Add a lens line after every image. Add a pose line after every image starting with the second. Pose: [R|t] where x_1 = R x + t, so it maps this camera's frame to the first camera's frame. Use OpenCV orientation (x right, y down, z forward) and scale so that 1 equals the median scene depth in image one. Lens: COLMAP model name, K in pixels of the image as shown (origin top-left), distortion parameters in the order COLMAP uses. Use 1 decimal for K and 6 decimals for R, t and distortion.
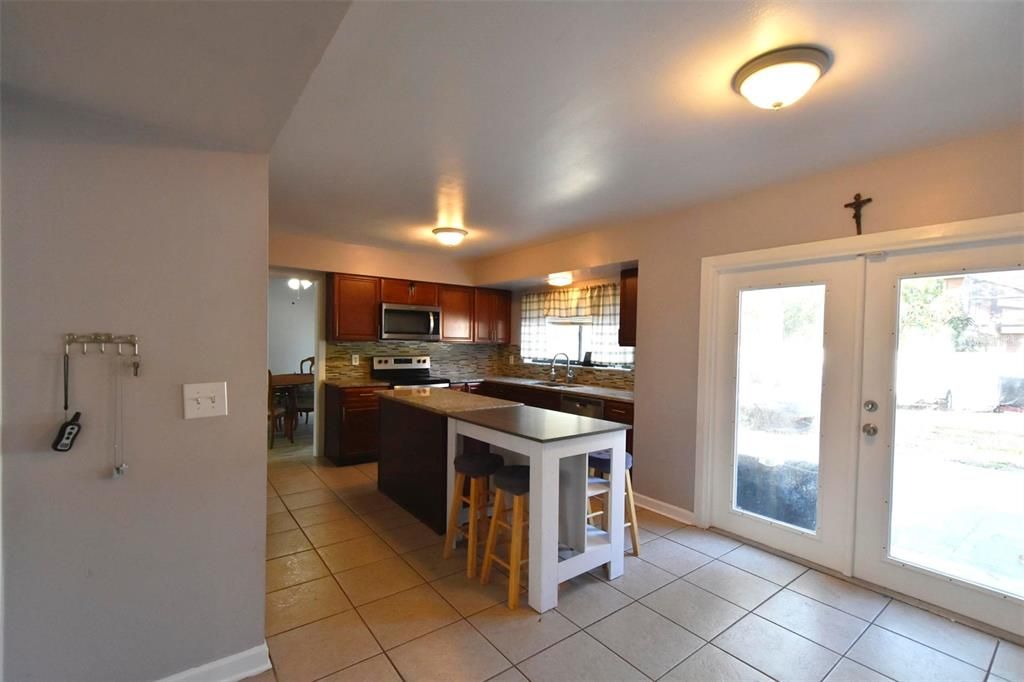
lens RADIAL K [[449.2, 0, 517.4], [0, 449.2, 345.7], [0, 0, 1]] dist [0.001046, -0.000374]
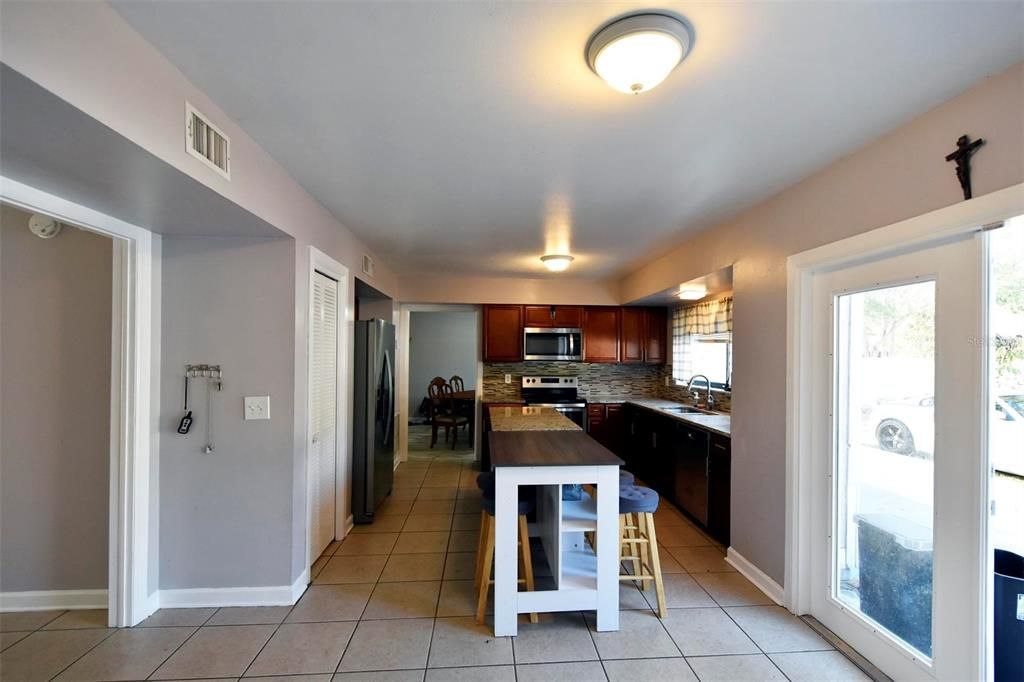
lens RADIAL K [[449.2, 0, 517.4], [0, 449.2, 345.7], [0, 0, 1]] dist [0.001046, -0.000374]
pose [[0.841319, -0.022044, -0.540090, 0.278230], [0.002409, 0.999311, -0.037035, -0.009640], [0.540534, 0.029857, 0.840792, 0.065232]]
